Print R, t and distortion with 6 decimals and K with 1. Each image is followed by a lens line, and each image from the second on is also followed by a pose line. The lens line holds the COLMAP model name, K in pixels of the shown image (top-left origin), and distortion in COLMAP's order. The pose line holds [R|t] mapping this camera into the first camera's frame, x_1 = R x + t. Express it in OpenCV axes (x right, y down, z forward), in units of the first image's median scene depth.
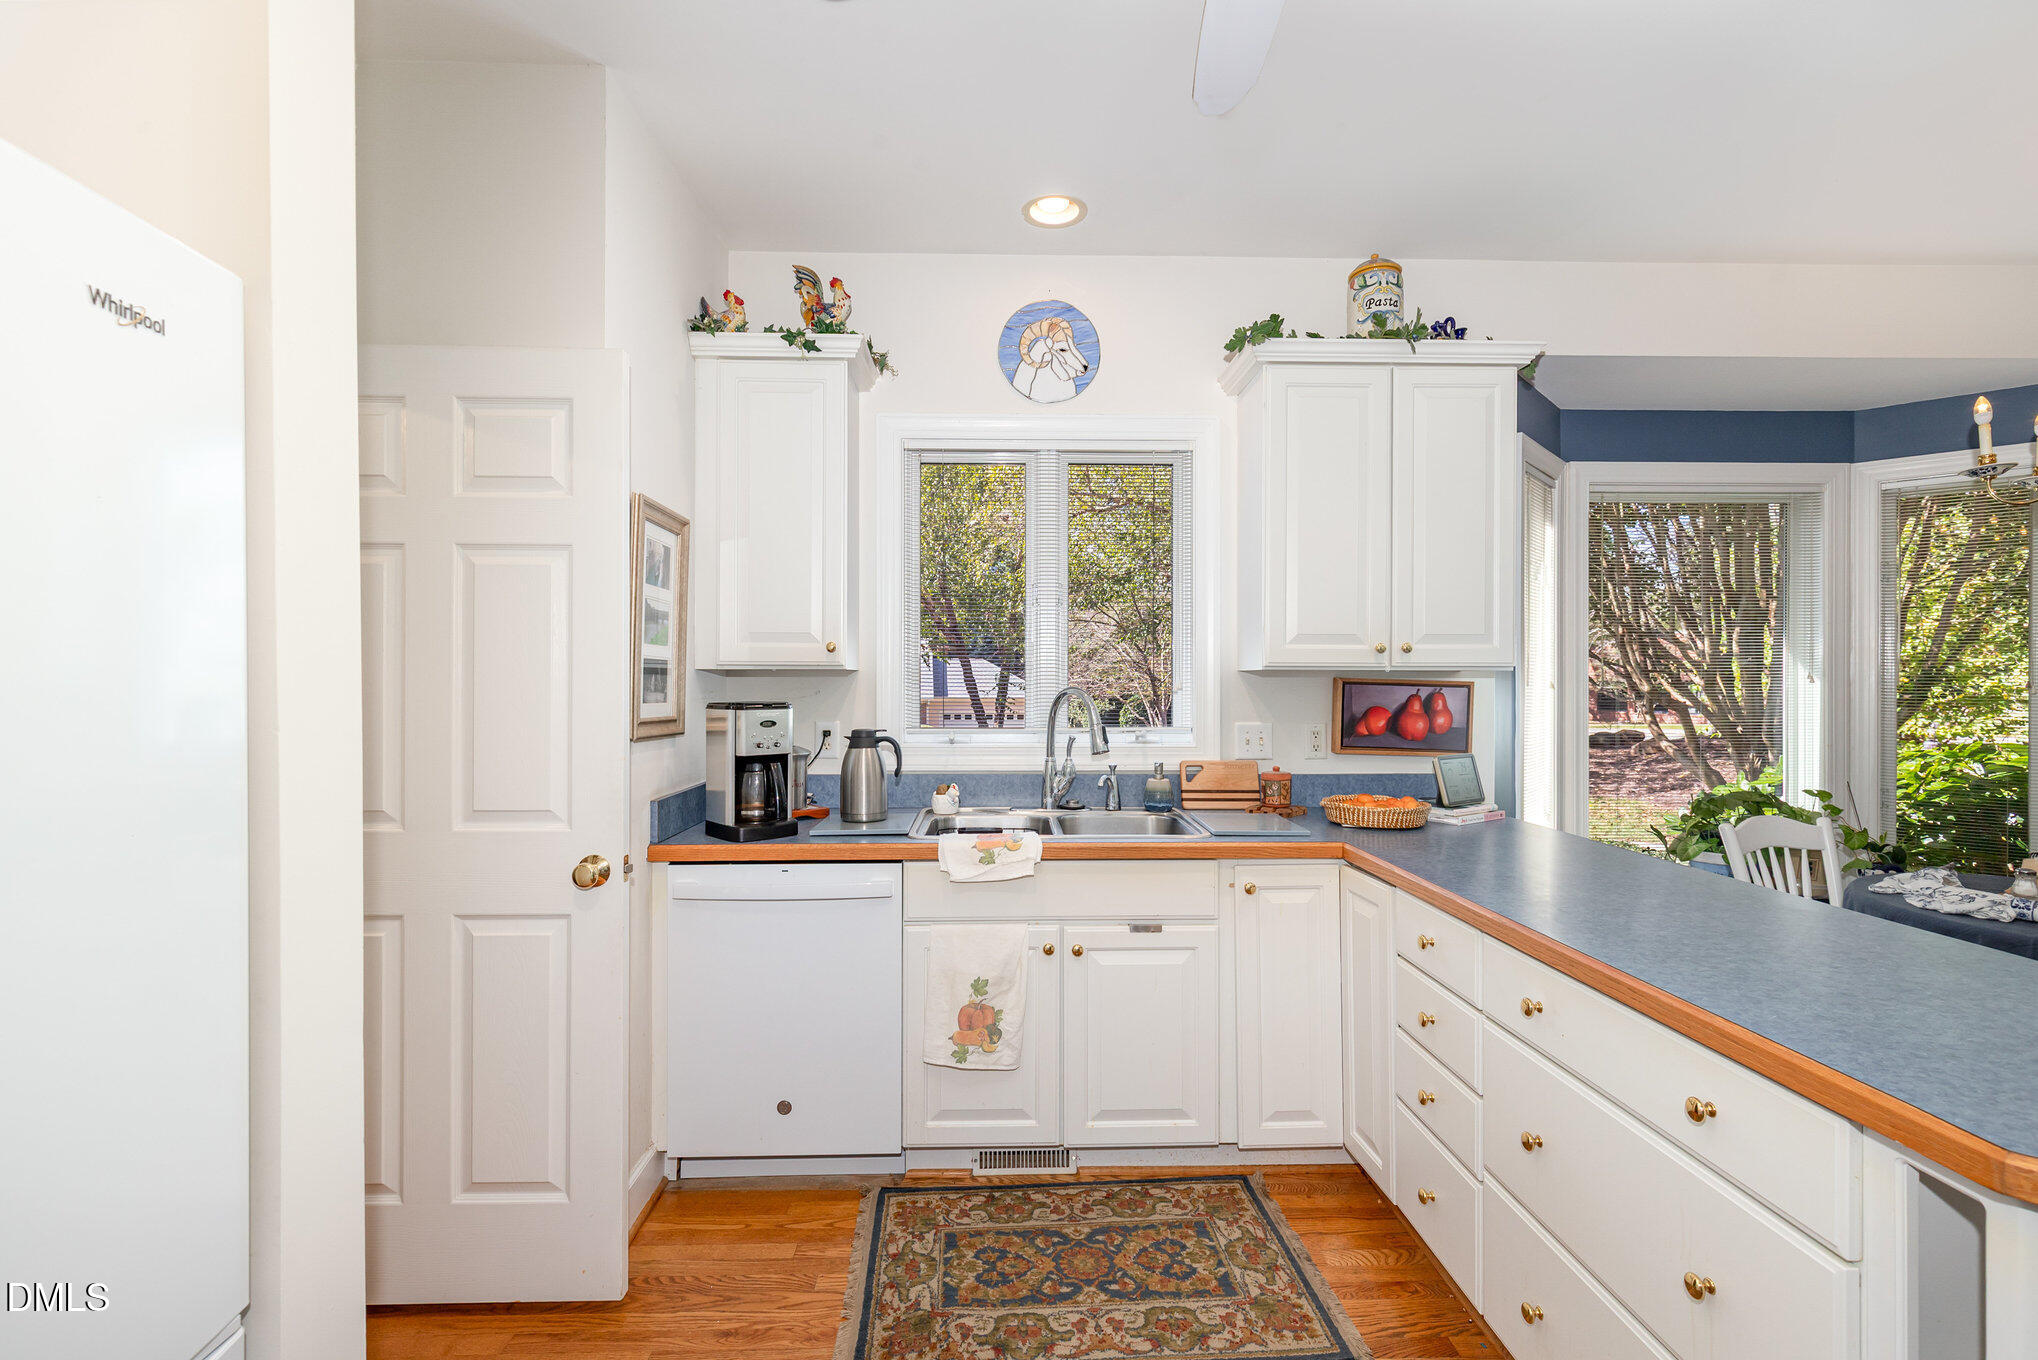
lens RADIAL K [[923.8, 0, 999.8], [0, 923.8, 680.1], [0, 0, 1]] dist [0.012795, -0.002025]
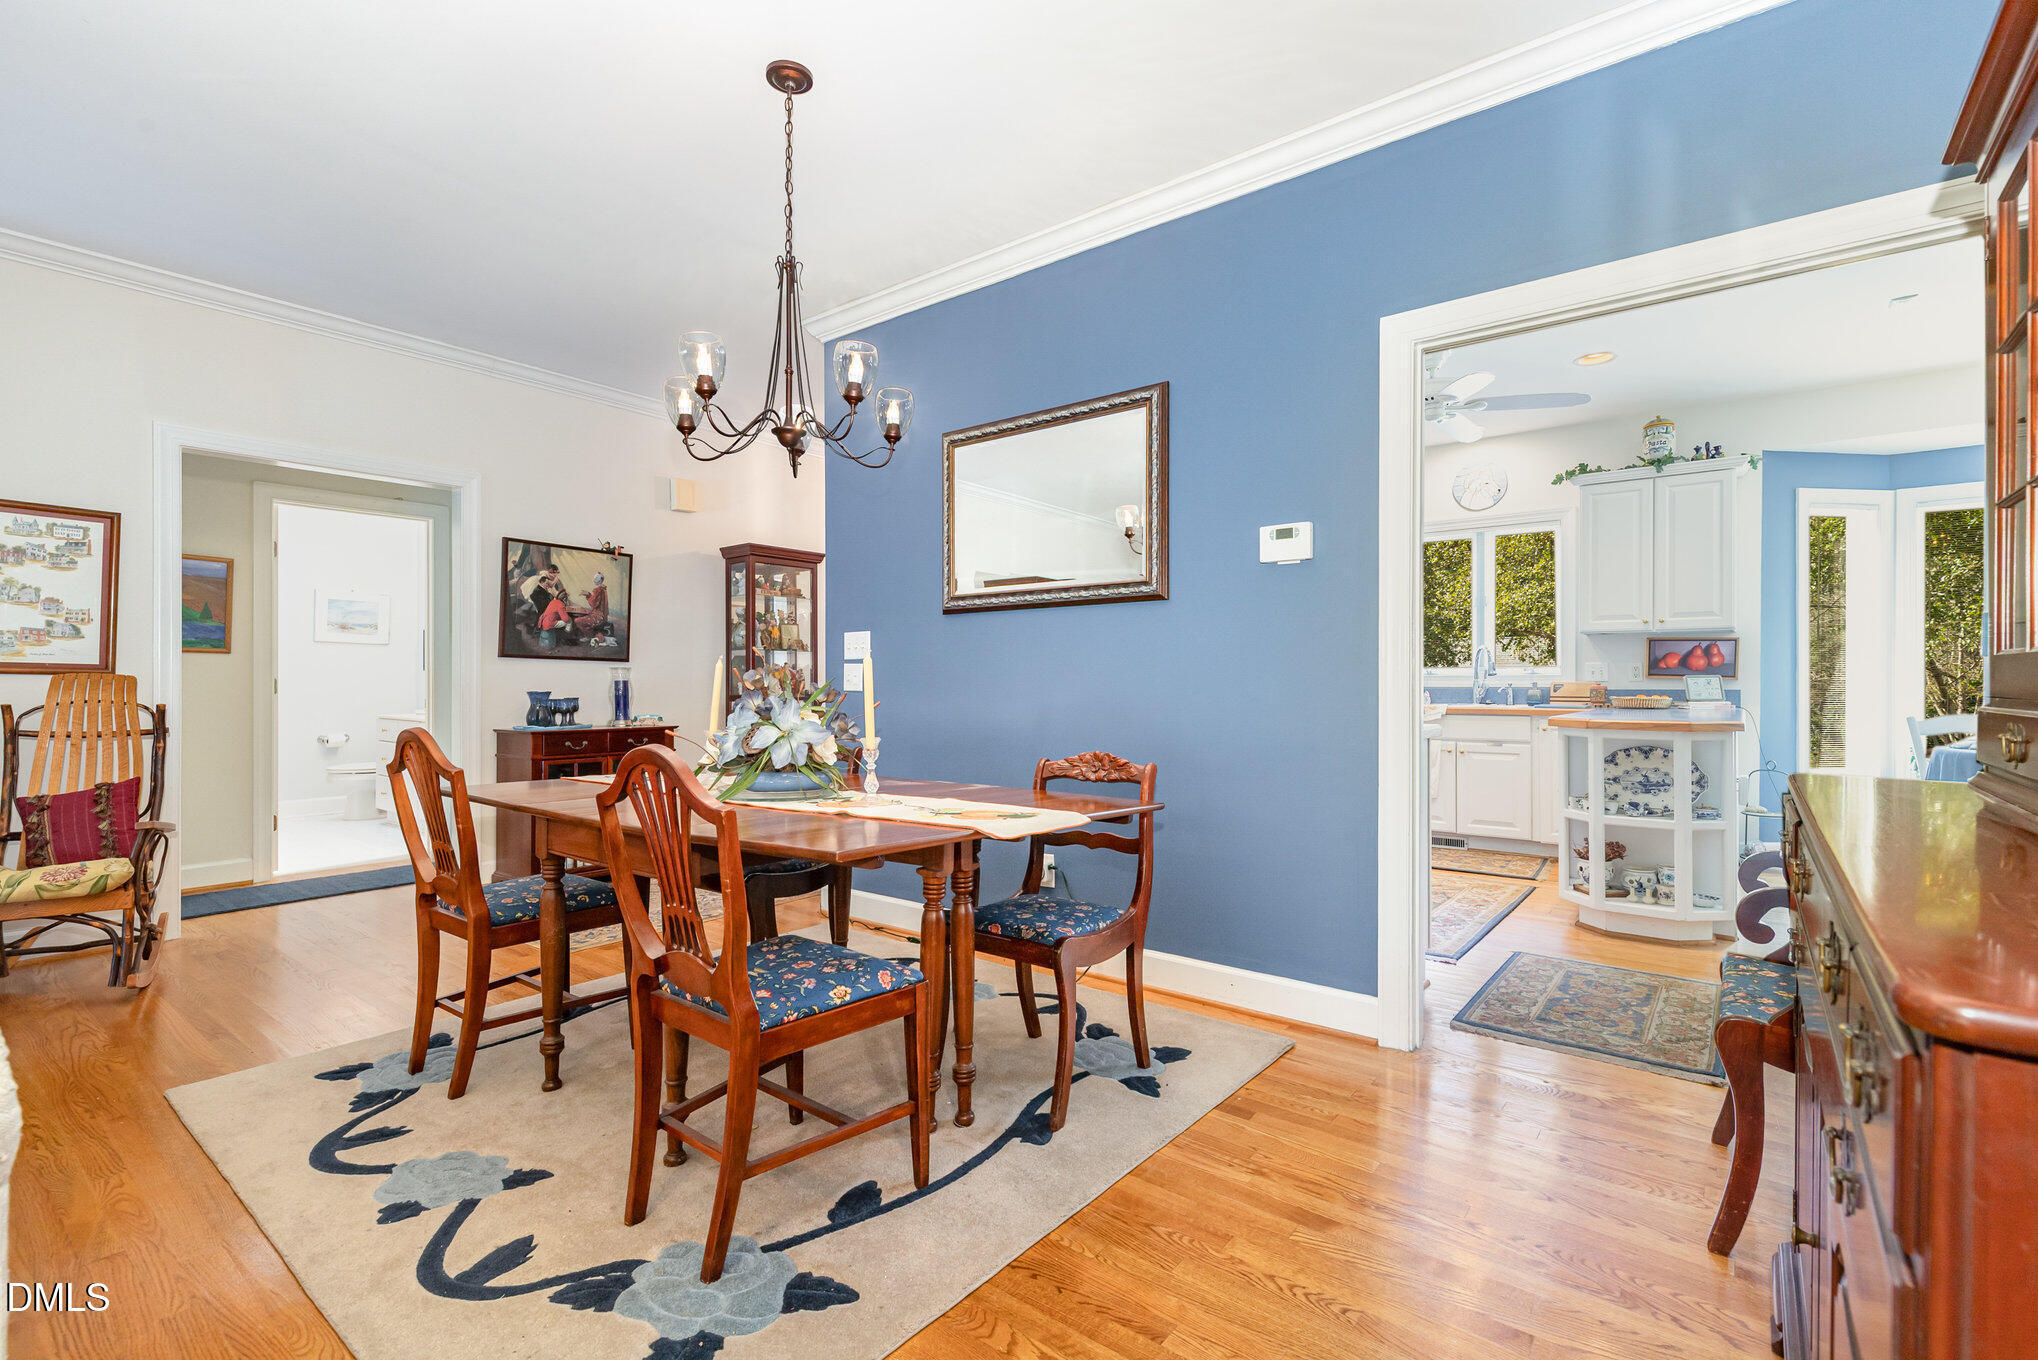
lens RADIAL K [[923.8, 0, 1013.4], [0, 923.8, 693.7], [0, 0, 1]] dist [0.012795, -0.002025]
pose [[0.764252, 0.005653, -0.644892, 0.679327], [-0.001628, 0.999975, 0.006837, 0.113978], [0.644915, -0.004176, 0.764243, -1.449845]]
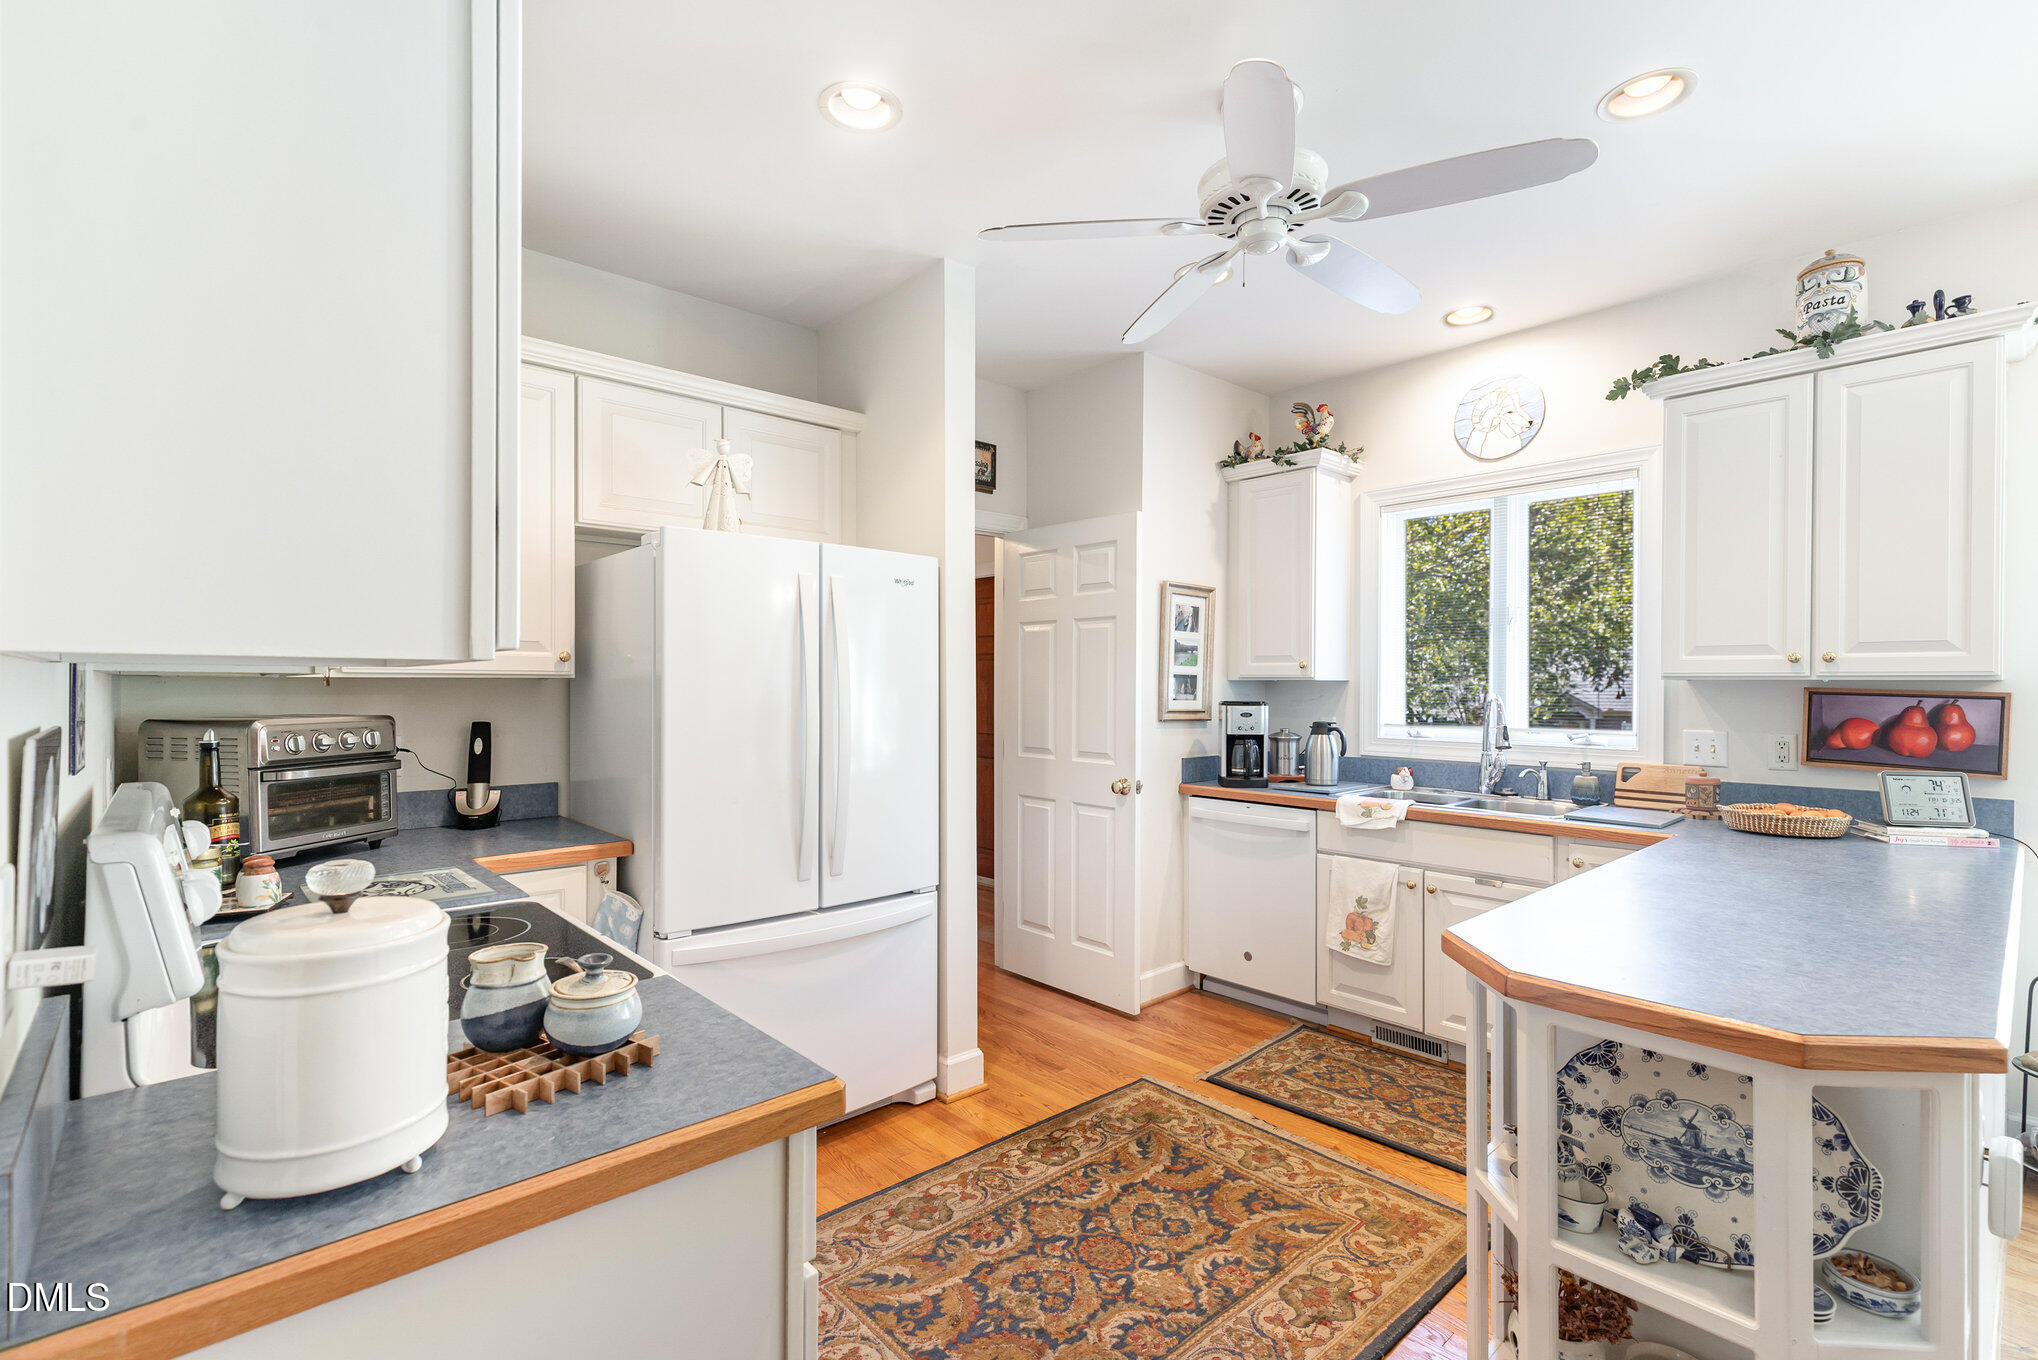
lens RADIAL K [[923.8, 0, 1018.2], [0, 923.8, 697.3], [0, 0, 1]] dist [0.012795, -0.002025]
pose [[0.649522, 0.011604, -0.760254, 0.648653], [-0.004667, 0.999926, 0.011275, 0.000567], [0.760328, -0.003775, 0.649528, -0.300294]]
